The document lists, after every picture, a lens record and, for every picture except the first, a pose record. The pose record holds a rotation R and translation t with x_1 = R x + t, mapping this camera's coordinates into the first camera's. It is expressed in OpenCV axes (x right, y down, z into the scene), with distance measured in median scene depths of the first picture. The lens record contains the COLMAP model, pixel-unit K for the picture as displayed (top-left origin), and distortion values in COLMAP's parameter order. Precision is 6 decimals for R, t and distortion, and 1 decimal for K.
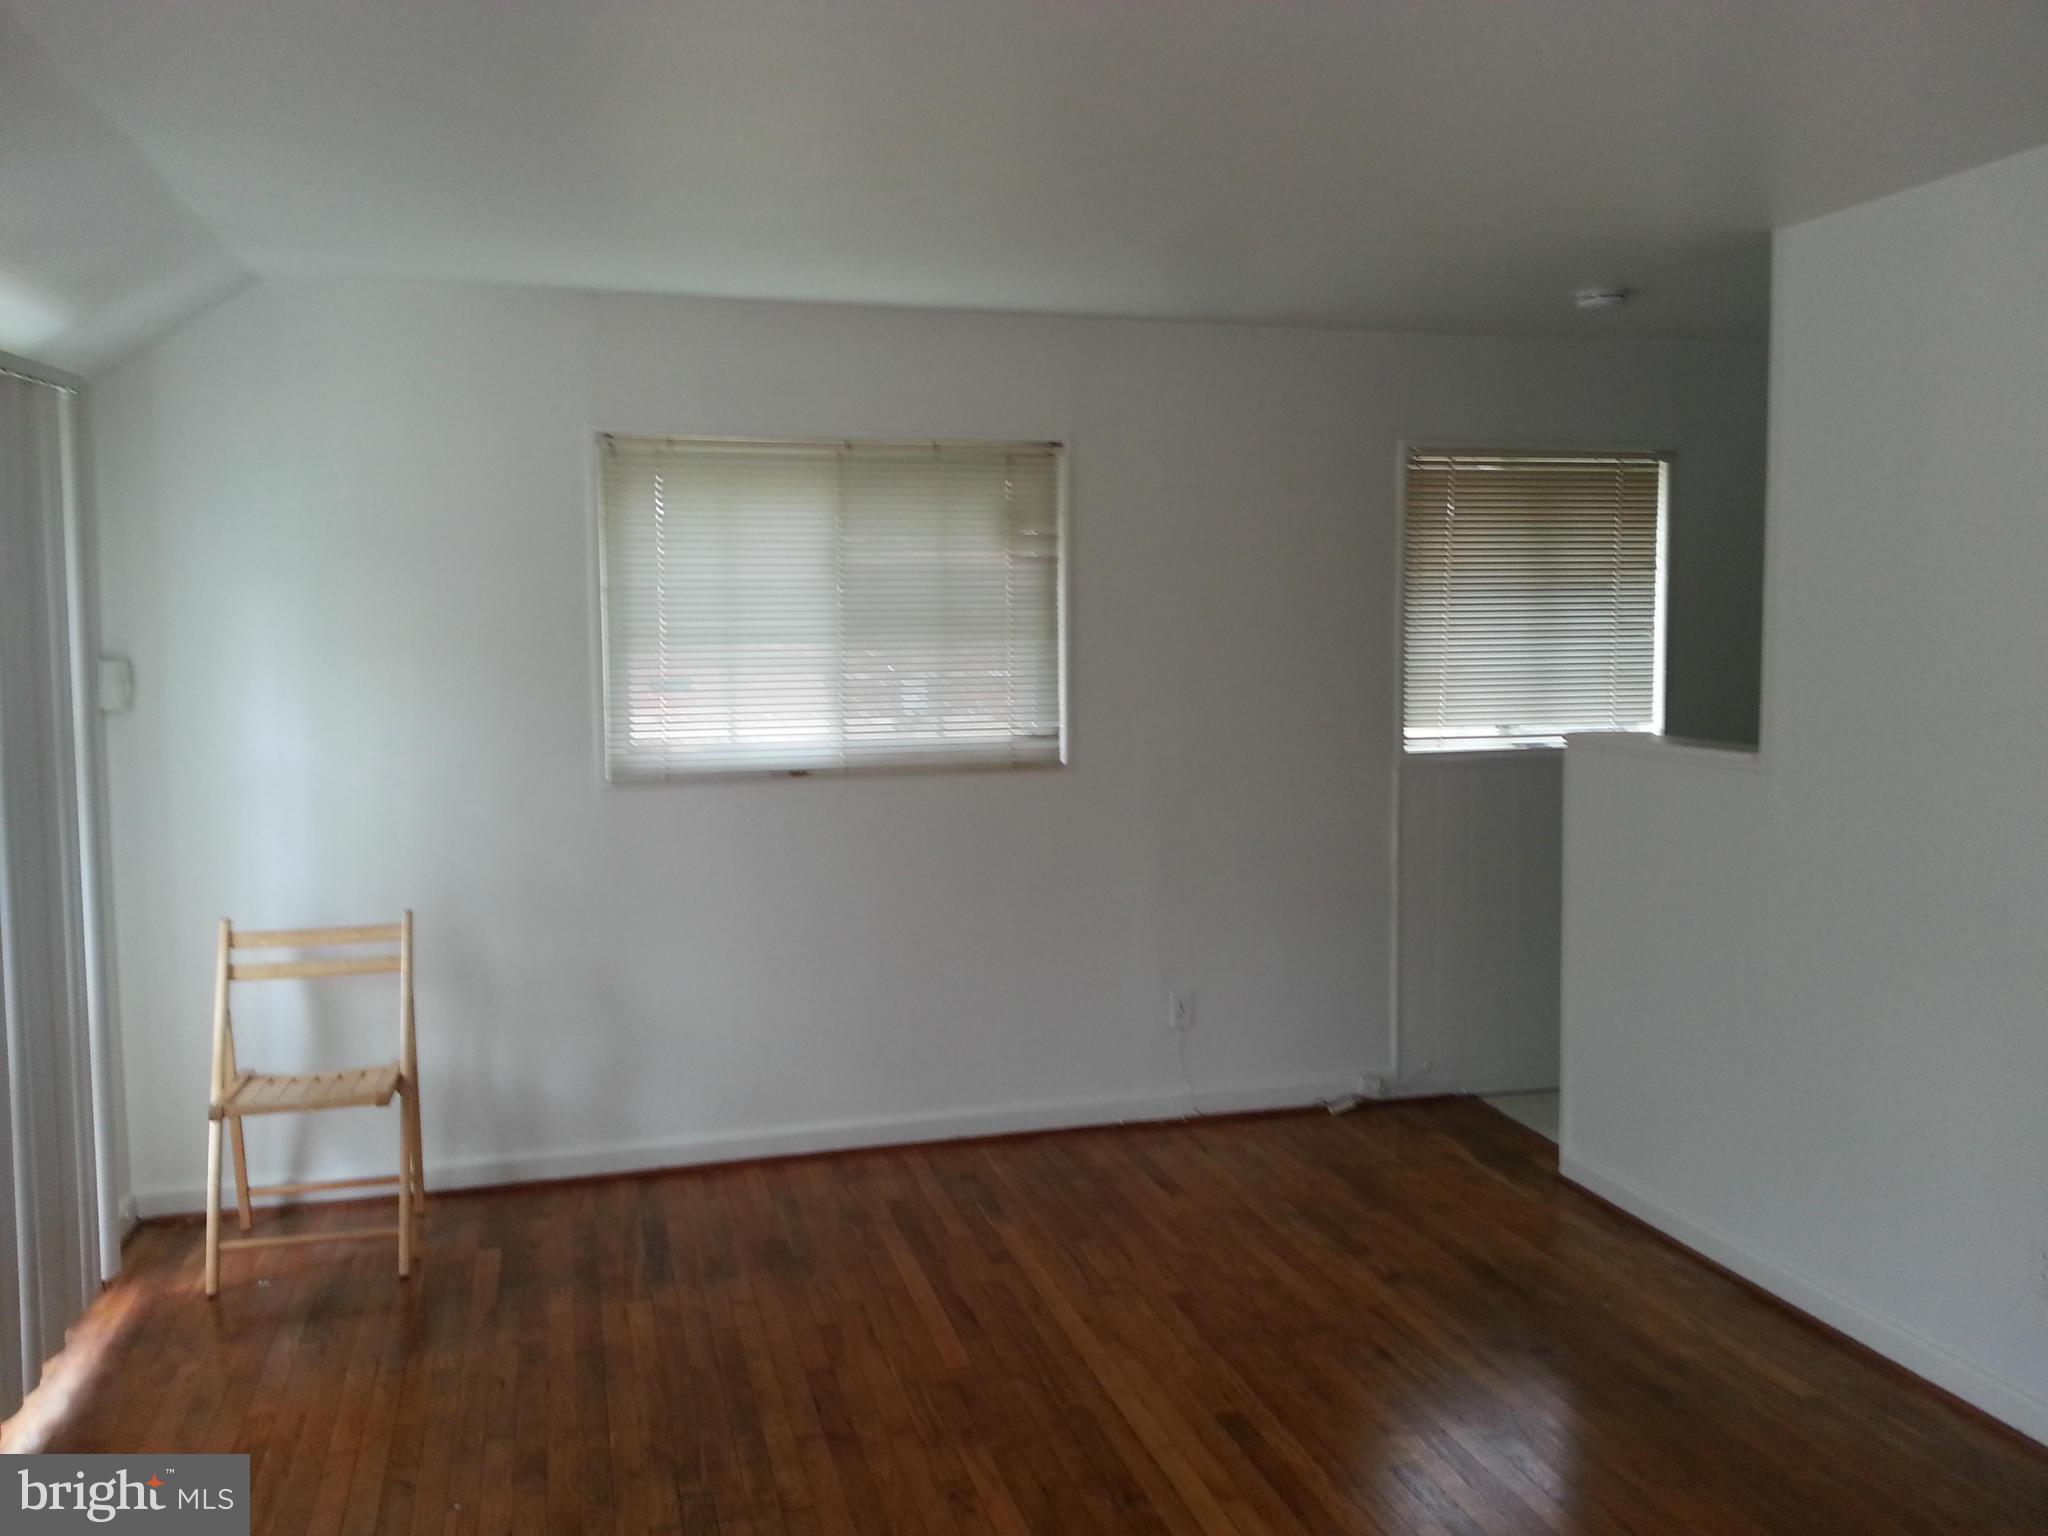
lens RADIAL K [[1634.6, 0, 1010.6], [0, 1634.6, 741.2], [0, 0, 1]] dist [0.057787, -0.097522]
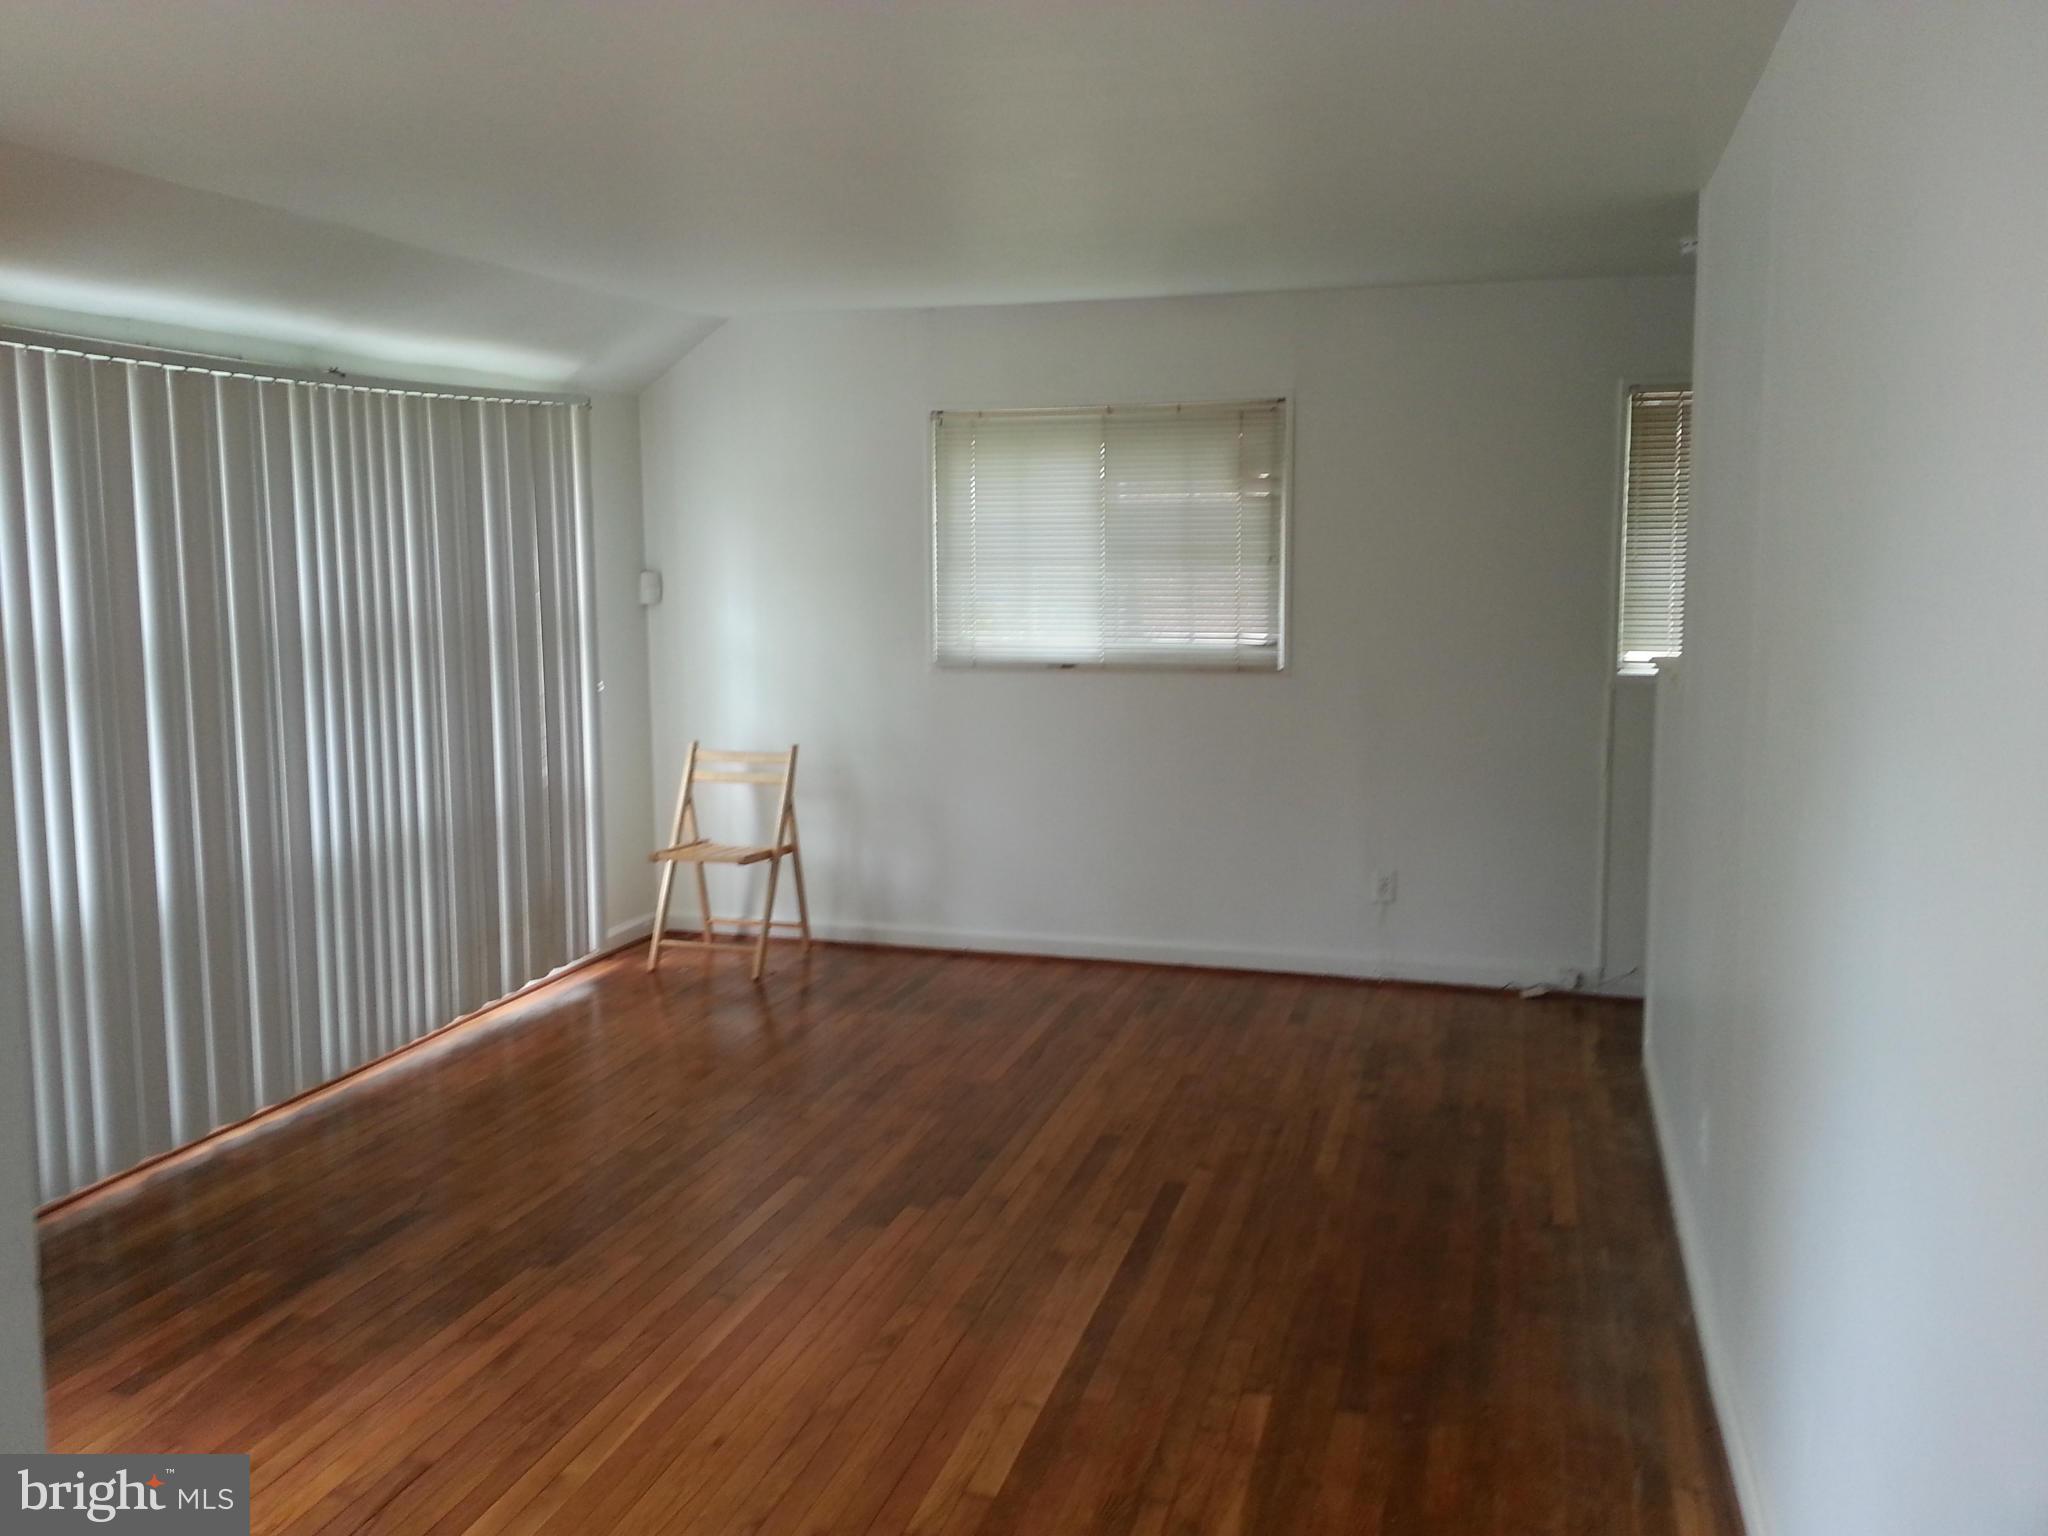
lens RADIAL K [[1634.6, 0, 1010.6], [0, 1634.6, 741.2], [0, 0, 1]] dist [0.057787, -0.097522]
pose [[0.843277, 0.067497, -0.533225, 0.533266], [-0.043056, 0.997378, 0.058159, 0.005651], [0.535752, -0.026085, 0.843972, -0.126287]]
